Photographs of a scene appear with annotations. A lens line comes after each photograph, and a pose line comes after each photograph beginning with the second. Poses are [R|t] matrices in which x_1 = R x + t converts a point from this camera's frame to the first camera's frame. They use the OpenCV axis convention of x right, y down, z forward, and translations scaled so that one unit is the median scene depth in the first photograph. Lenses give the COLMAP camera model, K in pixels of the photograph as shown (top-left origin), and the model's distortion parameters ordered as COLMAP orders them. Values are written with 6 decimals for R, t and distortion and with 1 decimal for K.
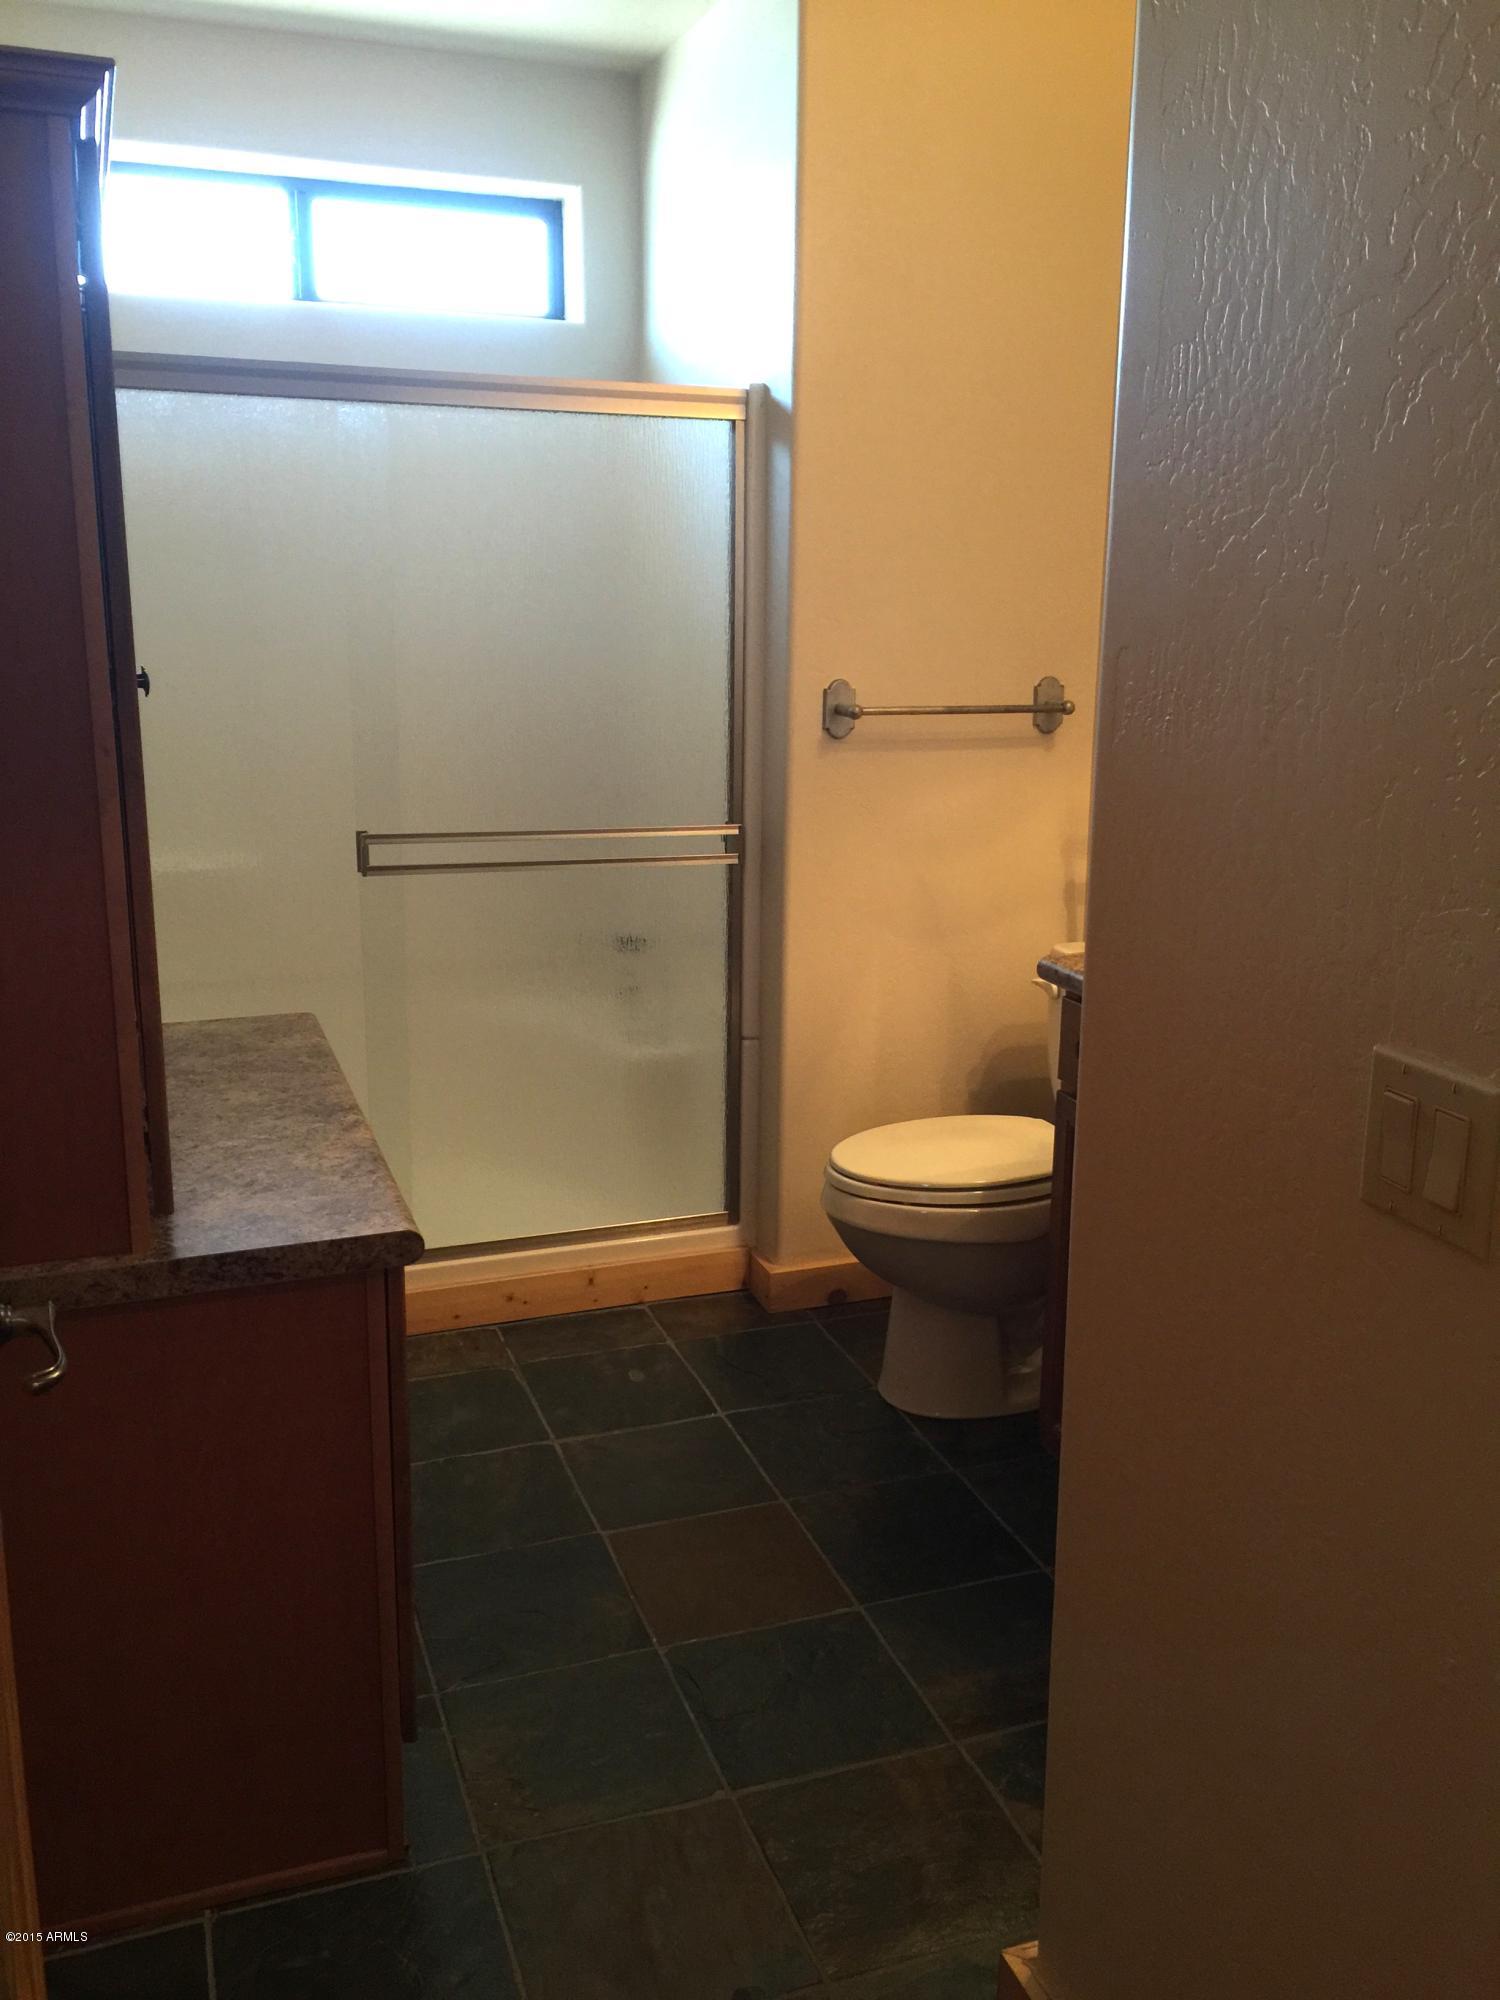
lens RADIAL K [[1710.8, 0, 753.6], [0, 1710.8, 1000.5], [0, 0, 1]] dist [0.078667, -0.099378]
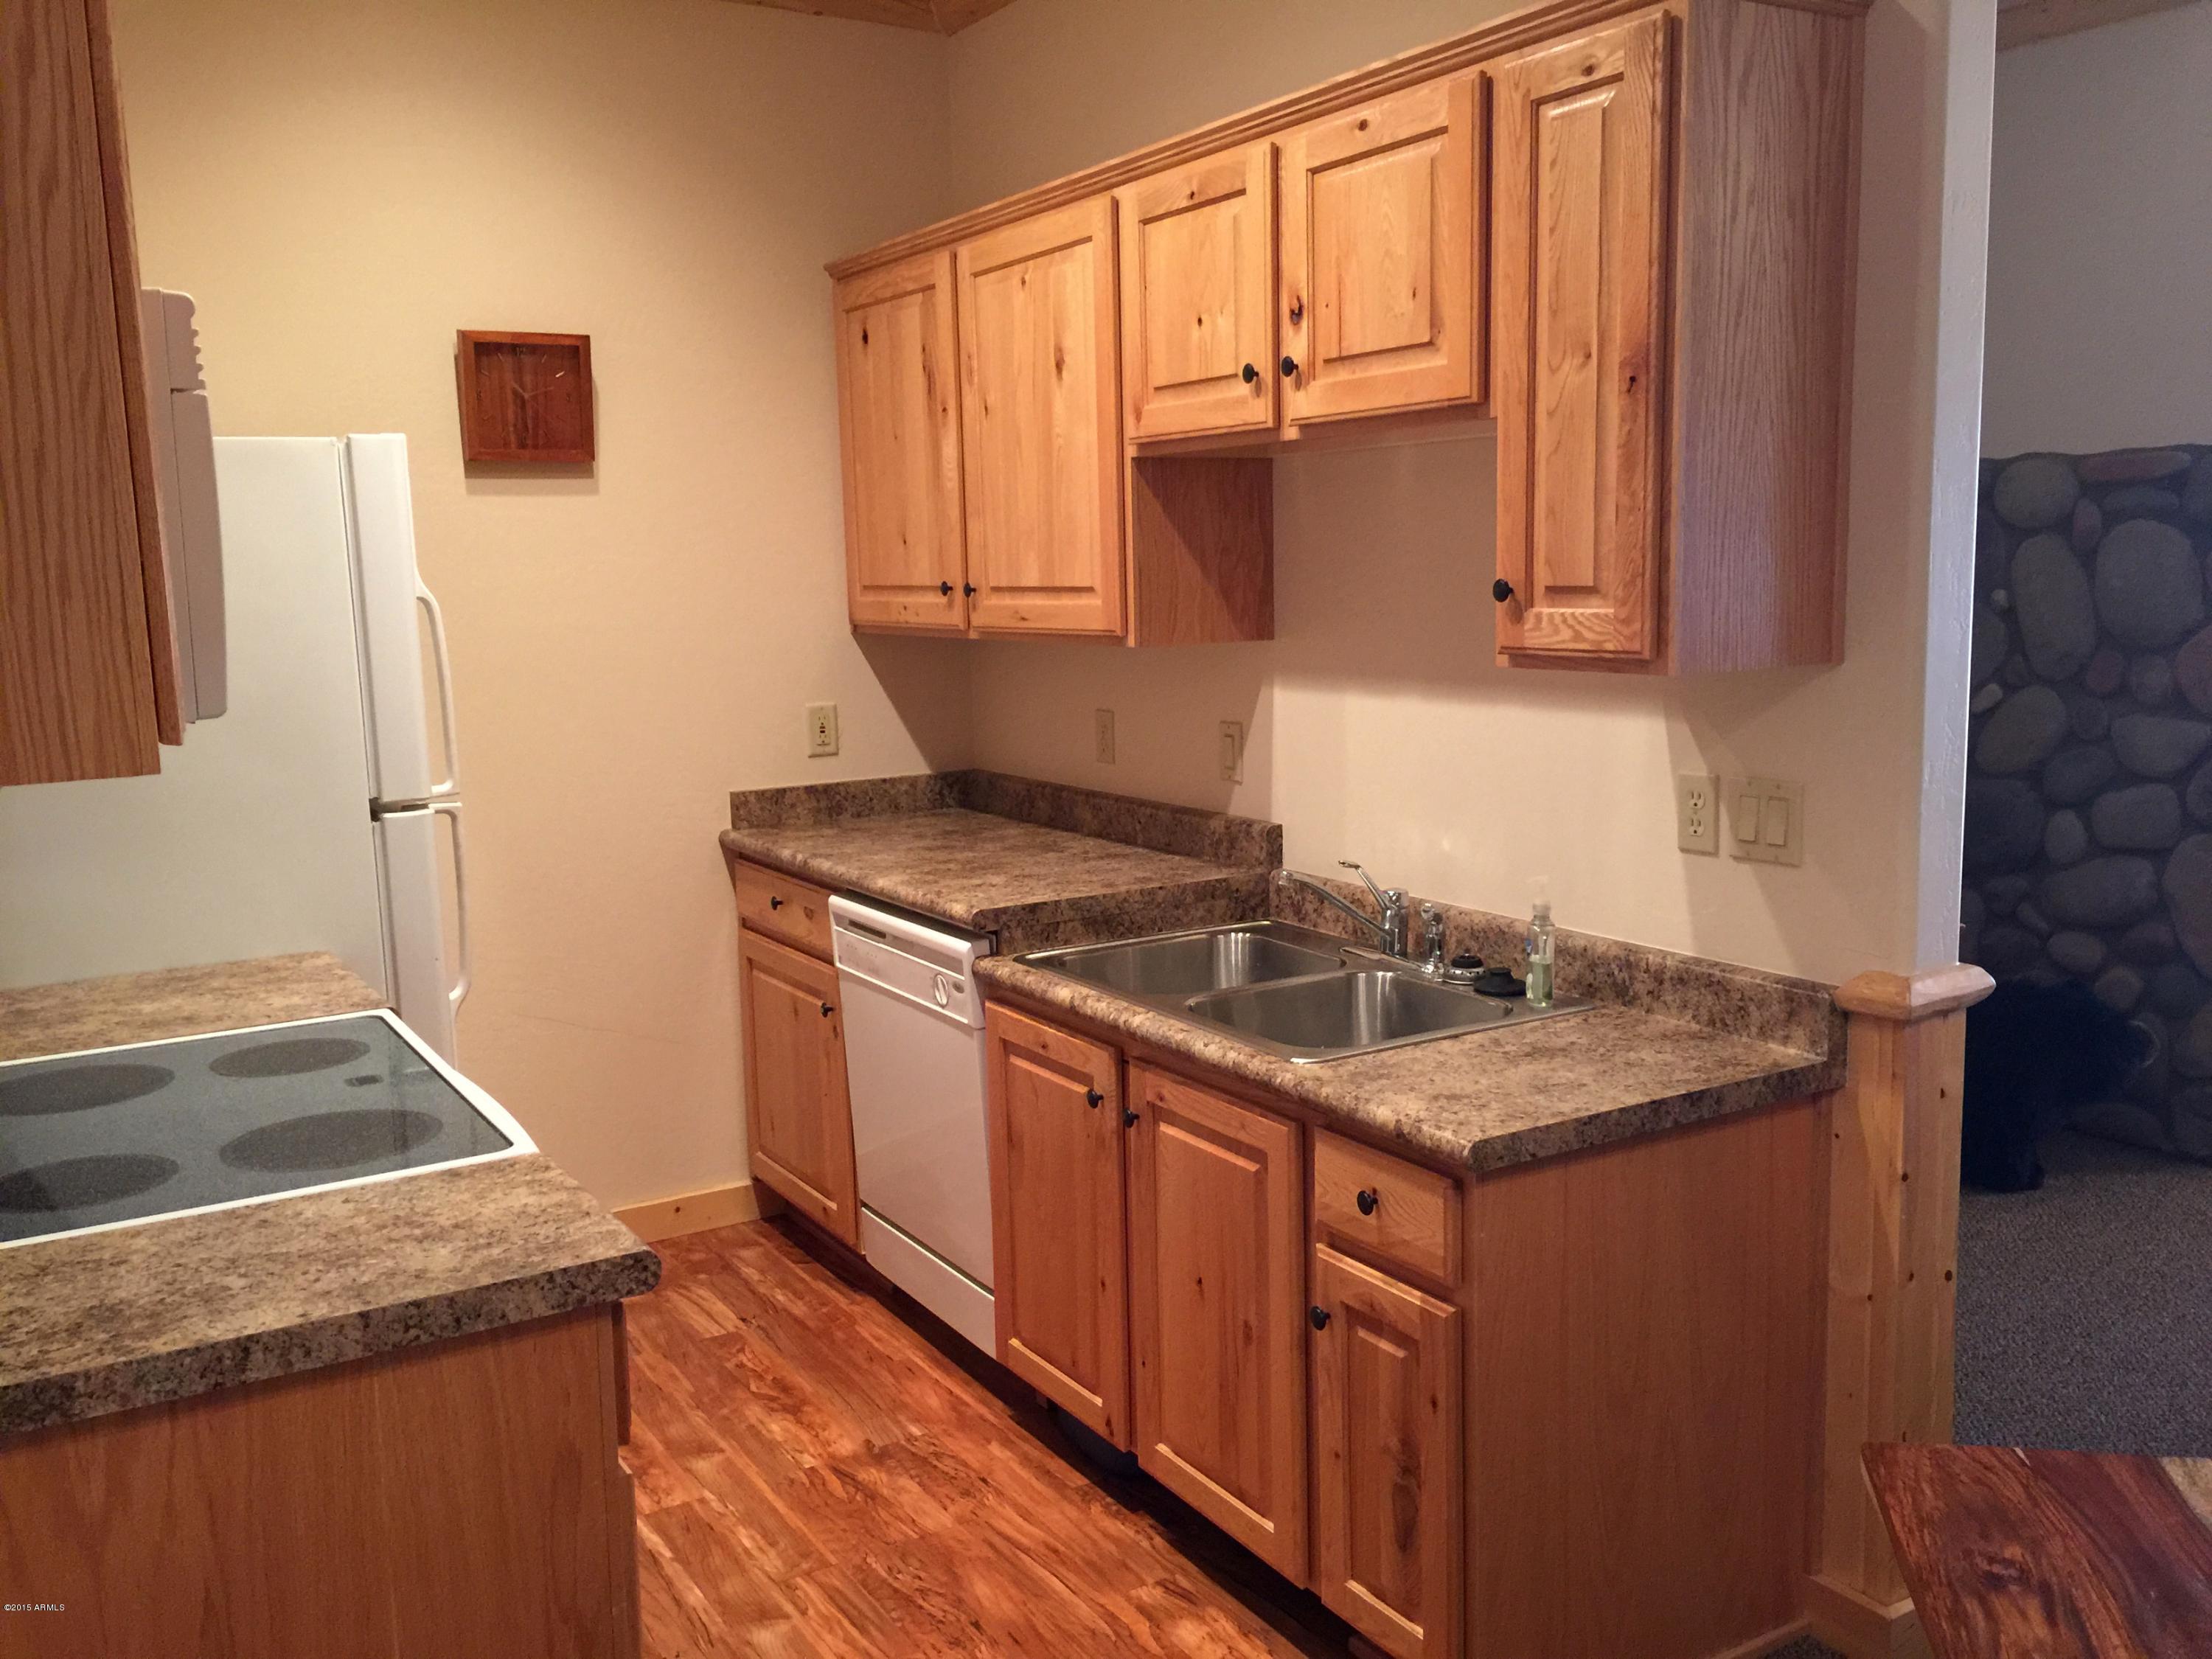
lens RADIAL K [[1892.1, 0, 1093.8], [0, 1892.1, 819.1], [0, 0, 1]] dist [0.078667, -0.099378]
pose [[-0.982997, 0.039368, -0.179349, 0.204719], [-0.030208, 0.928765, 0.369436, -0.440061], [0.181117, 0.368572, -0.911785, 1.758871]]
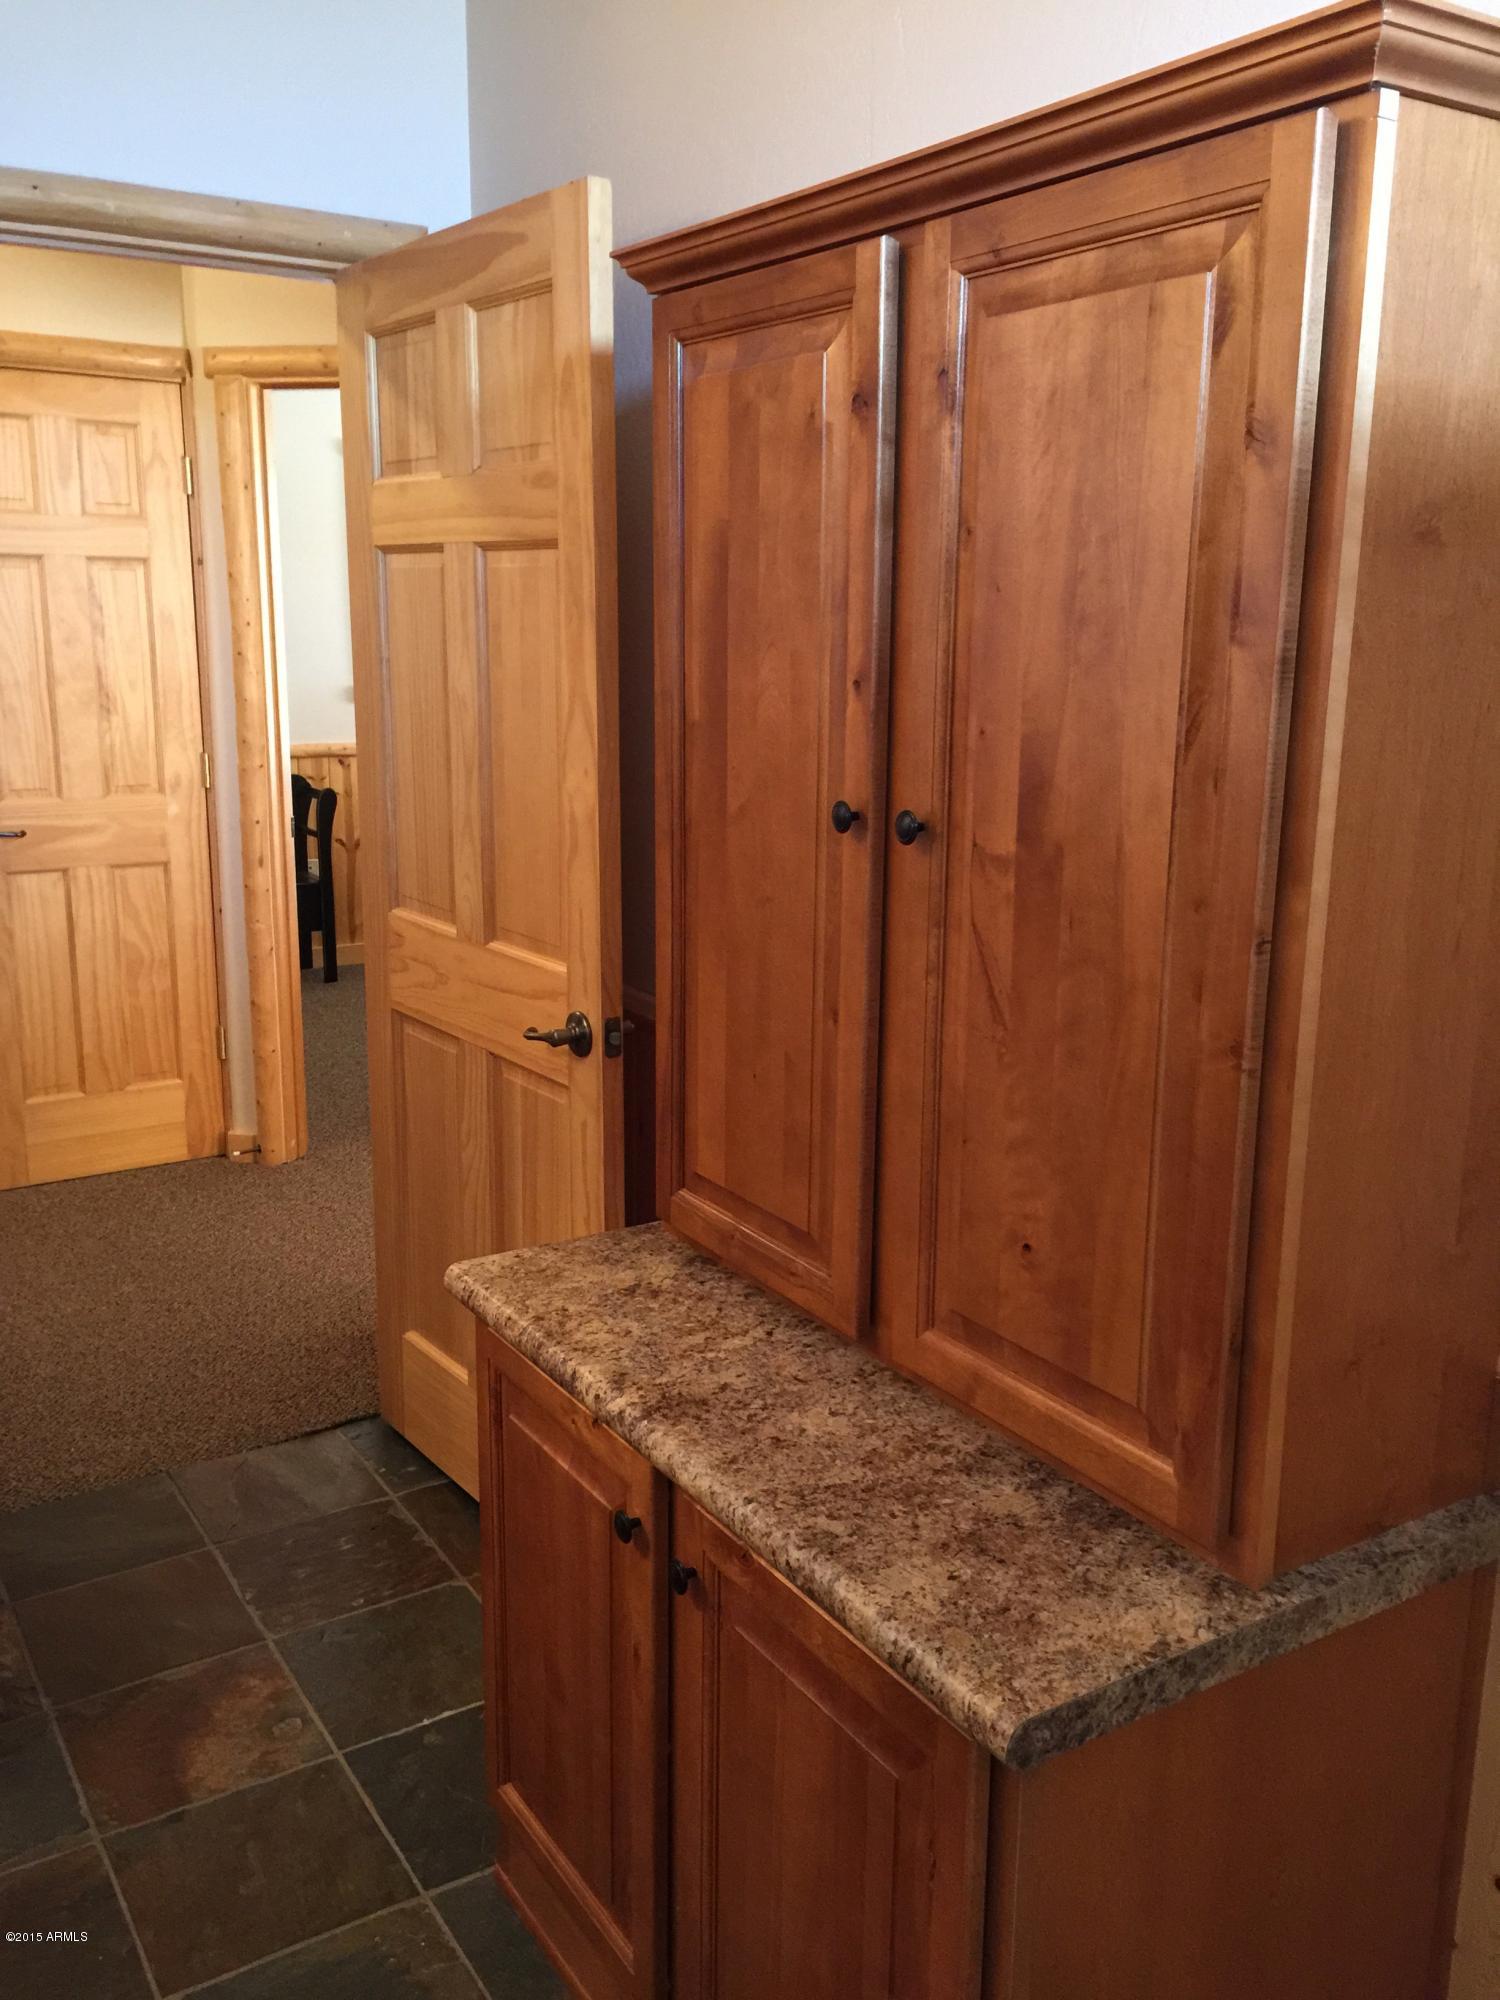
lens RADIAL K [[1710.8, 0, 759.5], [0, 1710.8, 999.9], [0, 0, 1]] dist [0.078667, -0.099378]
pose [[-0.976011, 0.023412, -0.216457, -0.115854], [-0.076759, 0.893361, 0.442735, -0.371250], [0.203740, 0.448730, -0.870133, 1.401768]]
